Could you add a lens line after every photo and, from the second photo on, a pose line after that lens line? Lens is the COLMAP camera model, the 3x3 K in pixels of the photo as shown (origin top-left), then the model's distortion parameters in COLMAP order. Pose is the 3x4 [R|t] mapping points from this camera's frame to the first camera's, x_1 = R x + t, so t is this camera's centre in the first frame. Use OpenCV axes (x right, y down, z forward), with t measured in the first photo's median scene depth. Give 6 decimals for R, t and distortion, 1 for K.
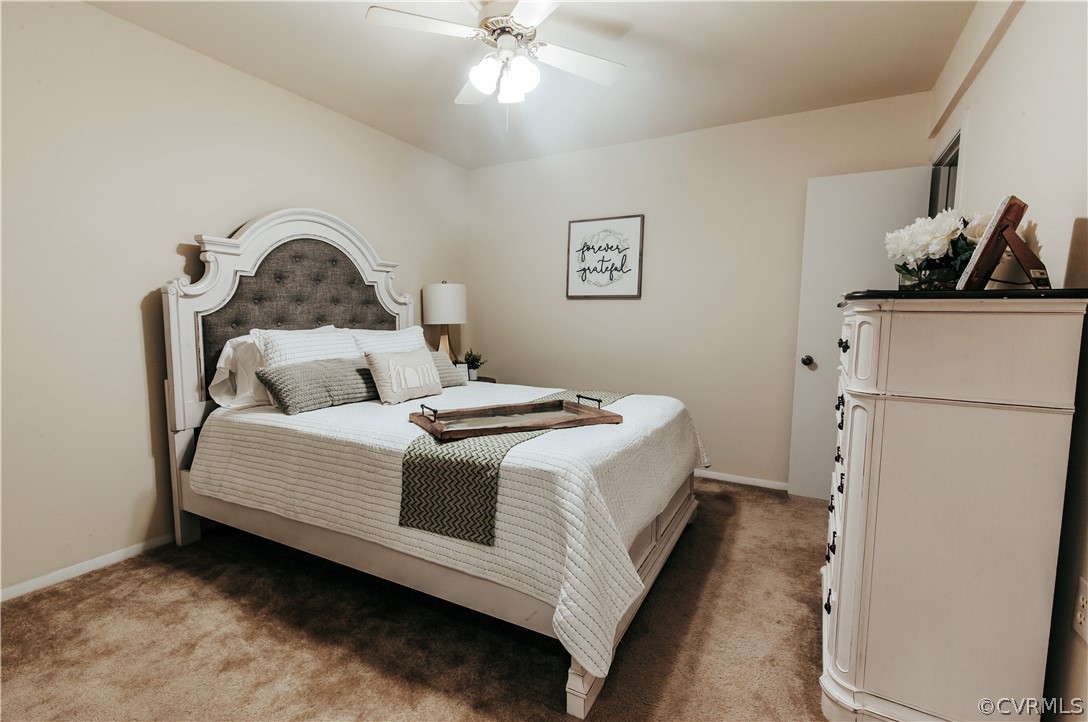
lens RADIAL K [[492.3, 0, 544.0], [0, 492.3, 361.0], [0, 0, 1]] dist [0.001513, 0.000477]
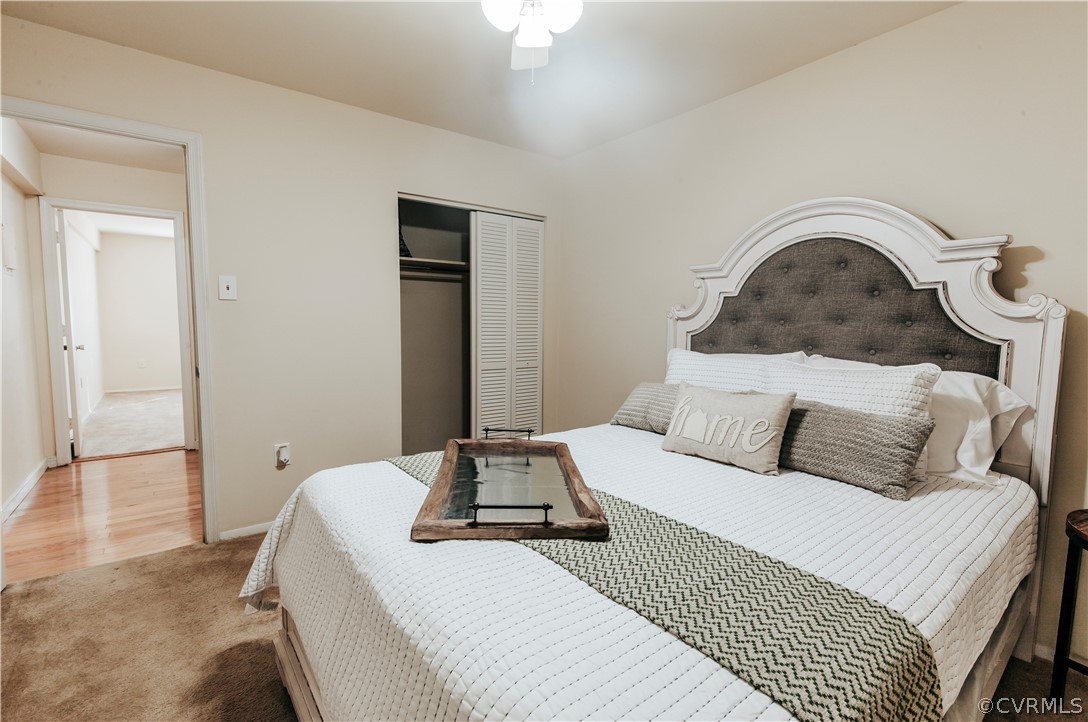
lens RADIAL K [[492.3, 0, 544.0], [0, 492.3, 361.0], [0, 0, 1]] dist [0.001513, 0.000477]
pose [[-0.405602, 0.075029, -0.910965, 0.416868], [-0.084208, 0.989320, 0.118975, -0.116032], [0.910163, 0.124967, -0.394952, 0.951662]]
